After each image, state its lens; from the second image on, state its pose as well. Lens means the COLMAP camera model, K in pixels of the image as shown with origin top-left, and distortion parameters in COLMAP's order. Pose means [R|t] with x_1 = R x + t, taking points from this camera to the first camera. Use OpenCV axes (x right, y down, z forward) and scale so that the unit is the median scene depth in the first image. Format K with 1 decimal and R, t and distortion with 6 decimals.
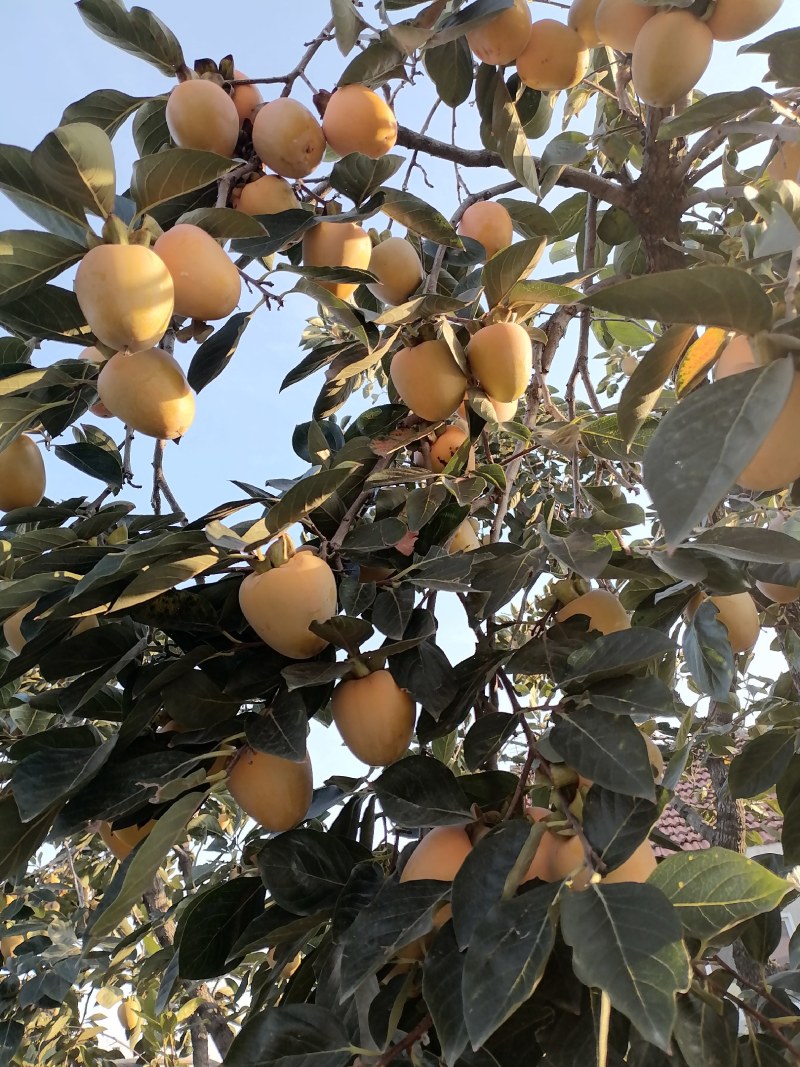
lens RADIAL K [[805.7, 0, 399.2], [0, 805.7, 532.5], [0, 0, 1]] dist [0.094367, -0.116260]
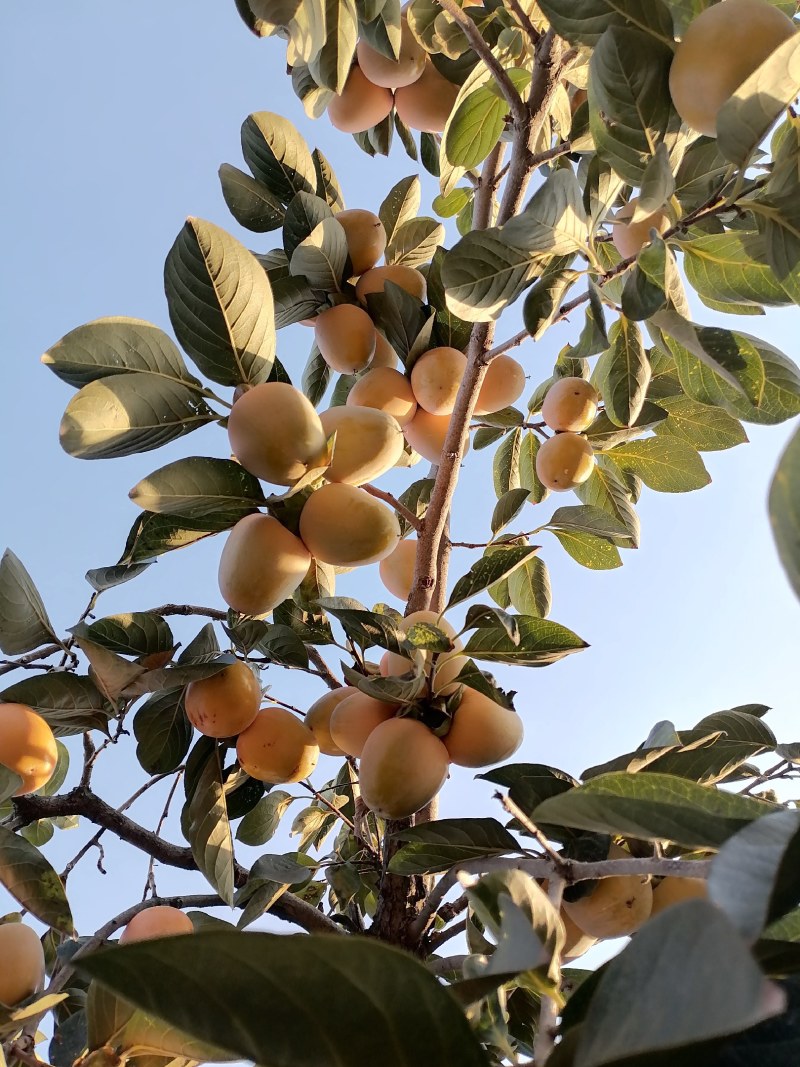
lens RADIAL K [[805.7, 0, 399.2], [0, 805.7, 532.5], [0, 0, 1]] dist [0.094367, -0.116260]
pose [[0.952700, 0.278476, 0.121712, 0.121638], [-0.078609, 0.612653, -0.786433, -0.043711], [-0.293570, 0.739667, 0.605565, 0.235268]]
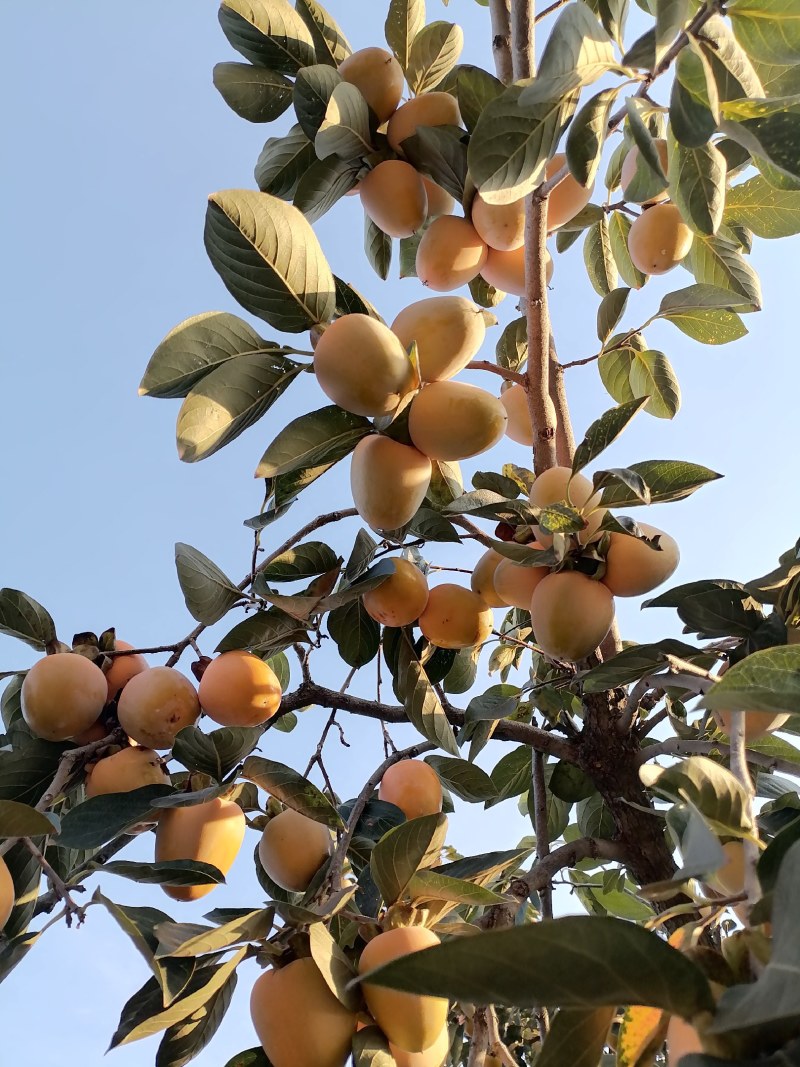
lens RADIAL K [[799.2, 0, 400.0], [0, 799.2, 533.5], [0, 0, 1]] dist [0.086491, -0.109452]
pose [[0.999175, -0.036312, -0.018212, 0.123148], [0.018487, 0.805642, -0.592115, -0.090391], [0.036173, 0.591289, 0.805648, 0.158894]]
